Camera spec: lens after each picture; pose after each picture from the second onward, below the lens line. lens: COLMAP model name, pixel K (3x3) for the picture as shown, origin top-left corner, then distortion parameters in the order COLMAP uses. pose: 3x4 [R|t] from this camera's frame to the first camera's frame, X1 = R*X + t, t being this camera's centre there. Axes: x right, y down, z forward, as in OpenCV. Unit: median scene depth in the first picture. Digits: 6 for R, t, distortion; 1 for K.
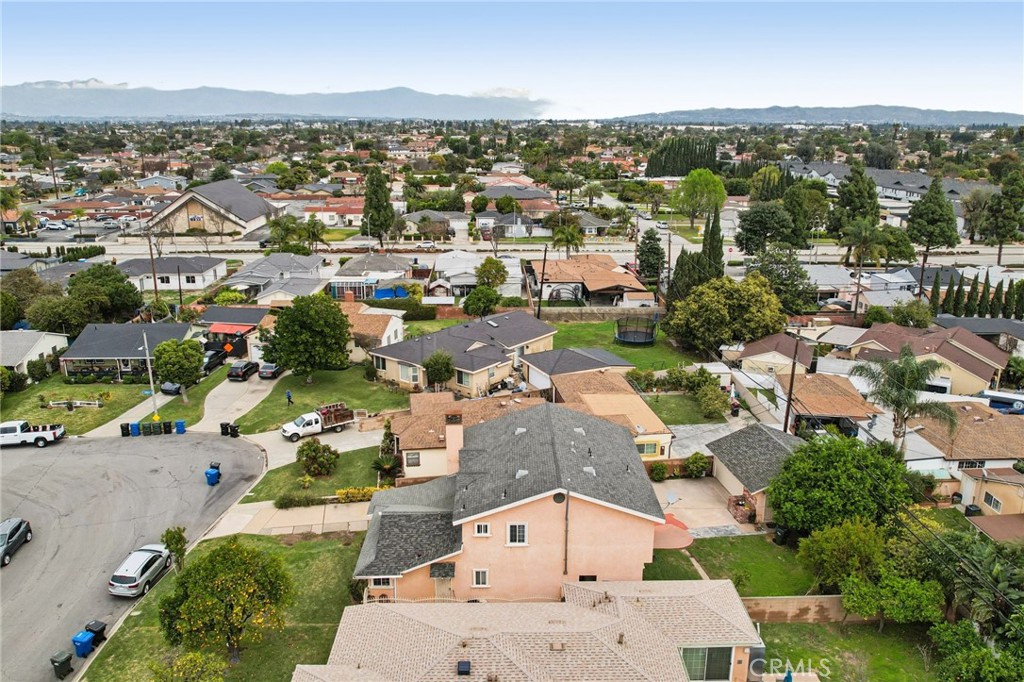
lens RADIAL K [[782.2, 0, 521.6], [0, 782.2, 339.5], [0, 0, 1]] dist [-0.058032, 0.028411]
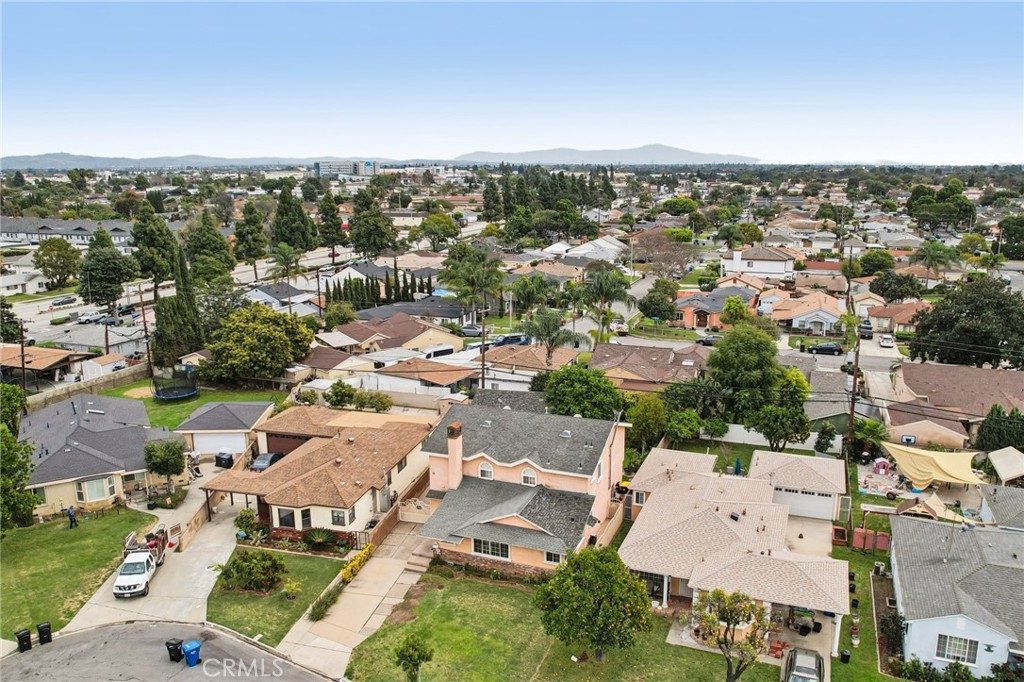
lens RADIAL K [[782.2, 0, 521.6], [0, 782.2, 339.5], [0, 0, 1]] dist [-0.058032, 0.028411]
pose [[0.384158, -0.207559, 0.899634, -0.633636], [0.255755, 0.960195, 0.112320, -0.076185], [-0.887137, 0.186938, 0.421950, 0.276707]]
